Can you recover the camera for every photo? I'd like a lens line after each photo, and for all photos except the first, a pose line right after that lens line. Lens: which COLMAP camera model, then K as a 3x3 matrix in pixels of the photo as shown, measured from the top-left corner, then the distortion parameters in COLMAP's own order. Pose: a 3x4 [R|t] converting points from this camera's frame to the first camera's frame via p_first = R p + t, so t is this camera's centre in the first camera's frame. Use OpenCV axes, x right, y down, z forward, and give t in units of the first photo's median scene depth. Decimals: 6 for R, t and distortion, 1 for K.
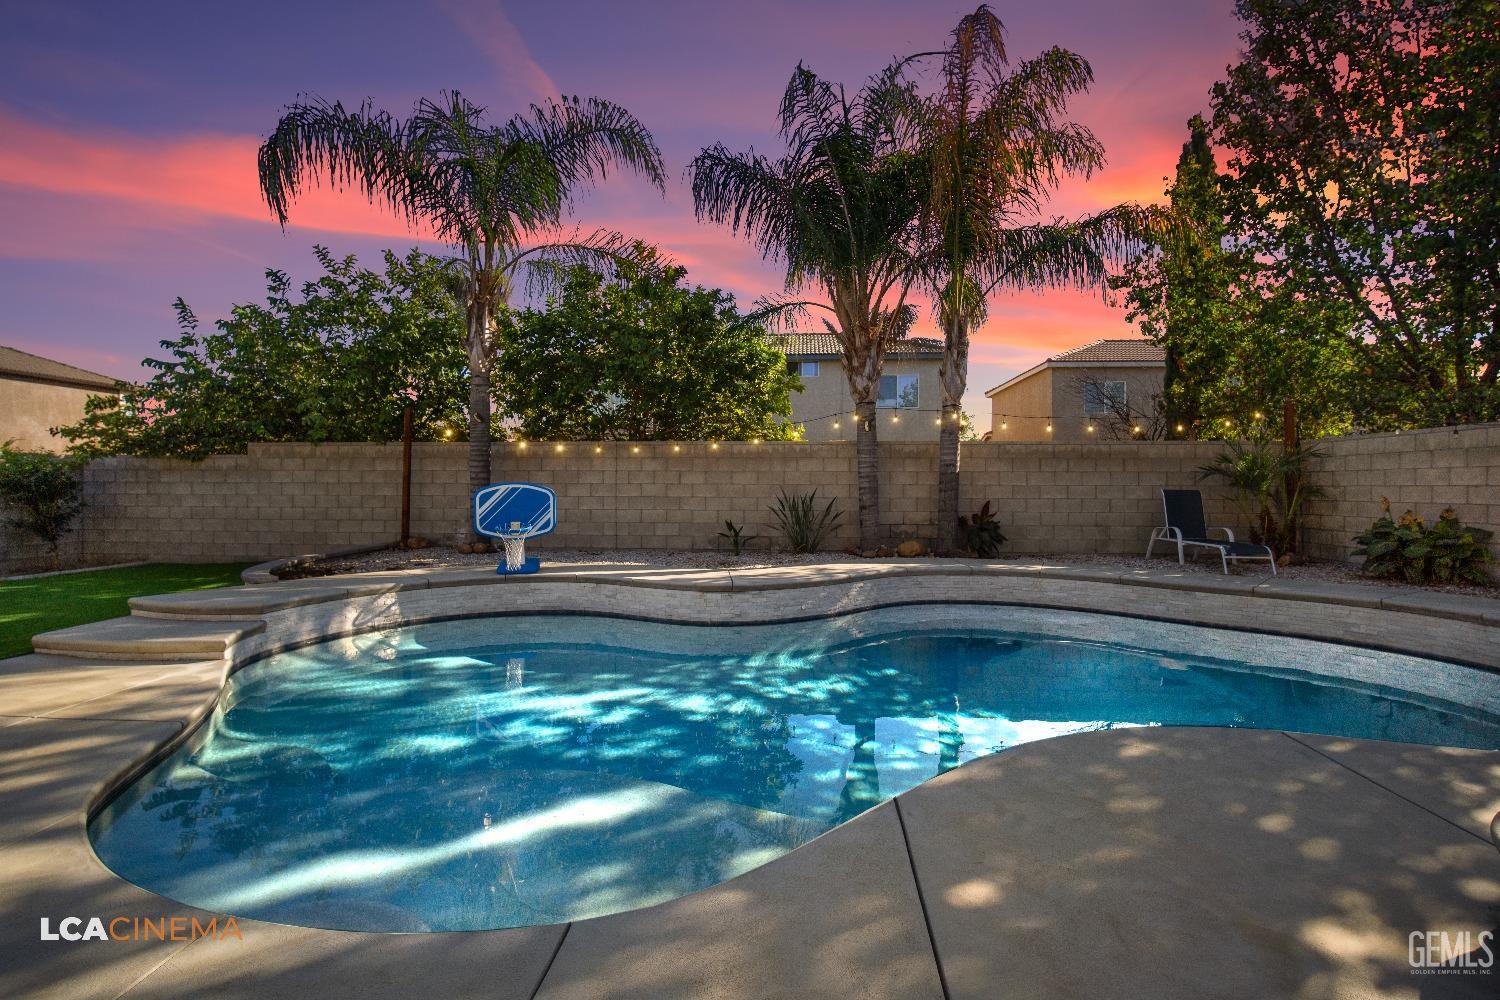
lens RADIAL K [[656.0, 0, 752.5], [0, 656.0, 485.3], [0, 0, 1]] dist [-0.000671, -0.000198]
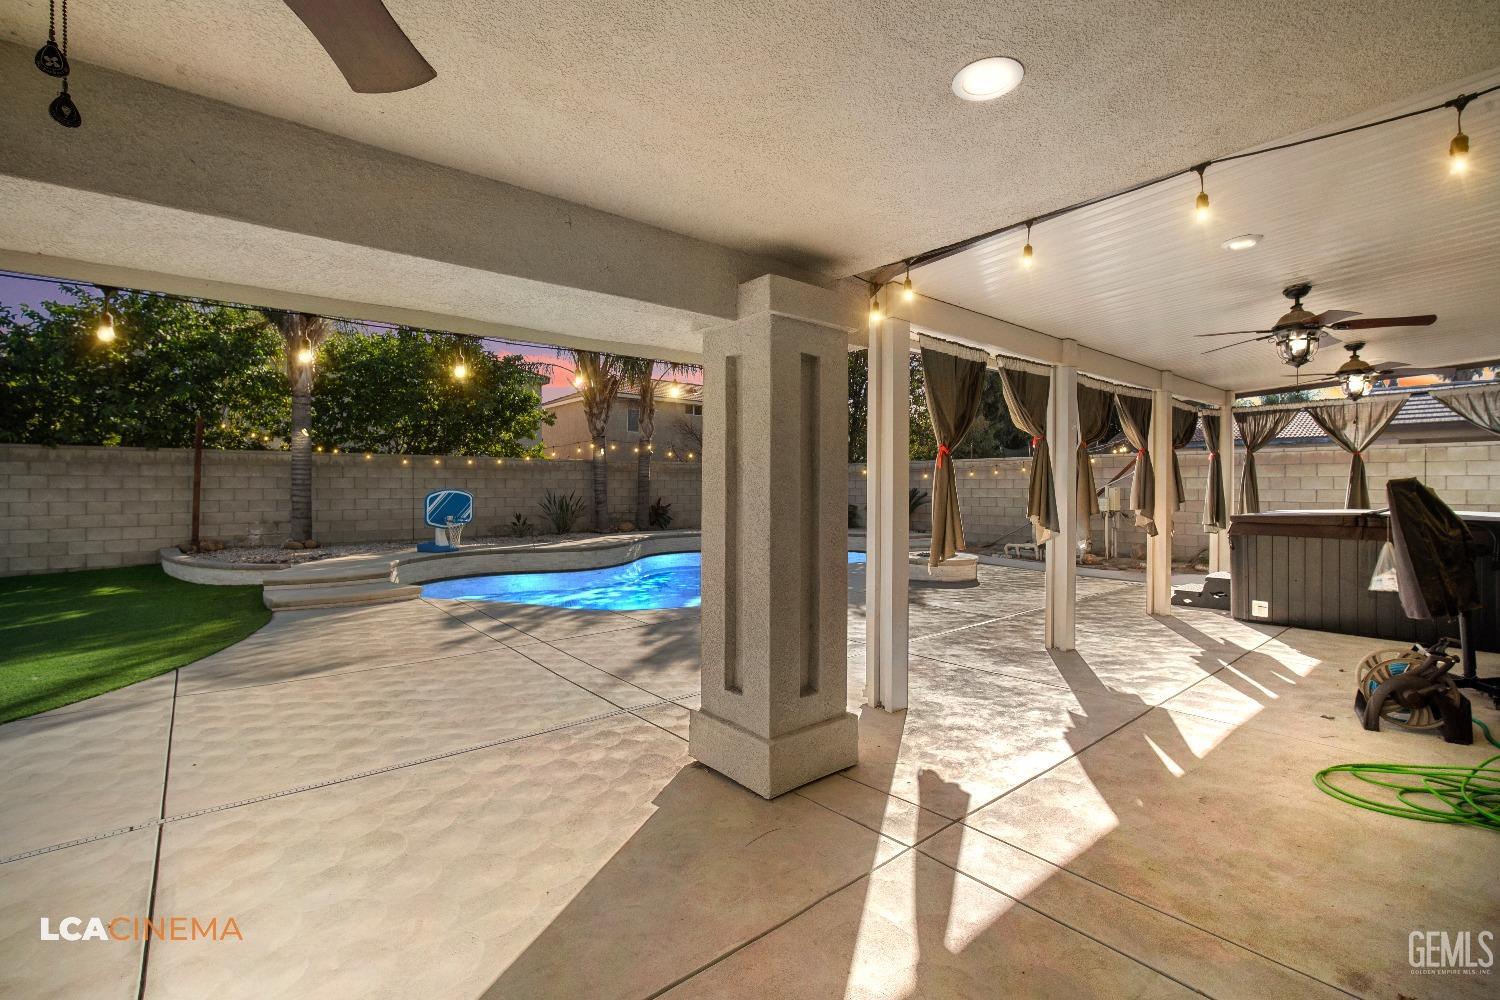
lens RADIAL K [[656.0, 0, 752.5], [0, 656.0, 485.3], [0, 0, 1]] dist [-0.000671, -0.000198]
pose [[0.711143, -0.001843, 0.703045, -0.780880], [-0.000267, 0.999996, 0.002892, -0.014444], [-0.703047, -0.002244, 0.711140, -0.441131]]
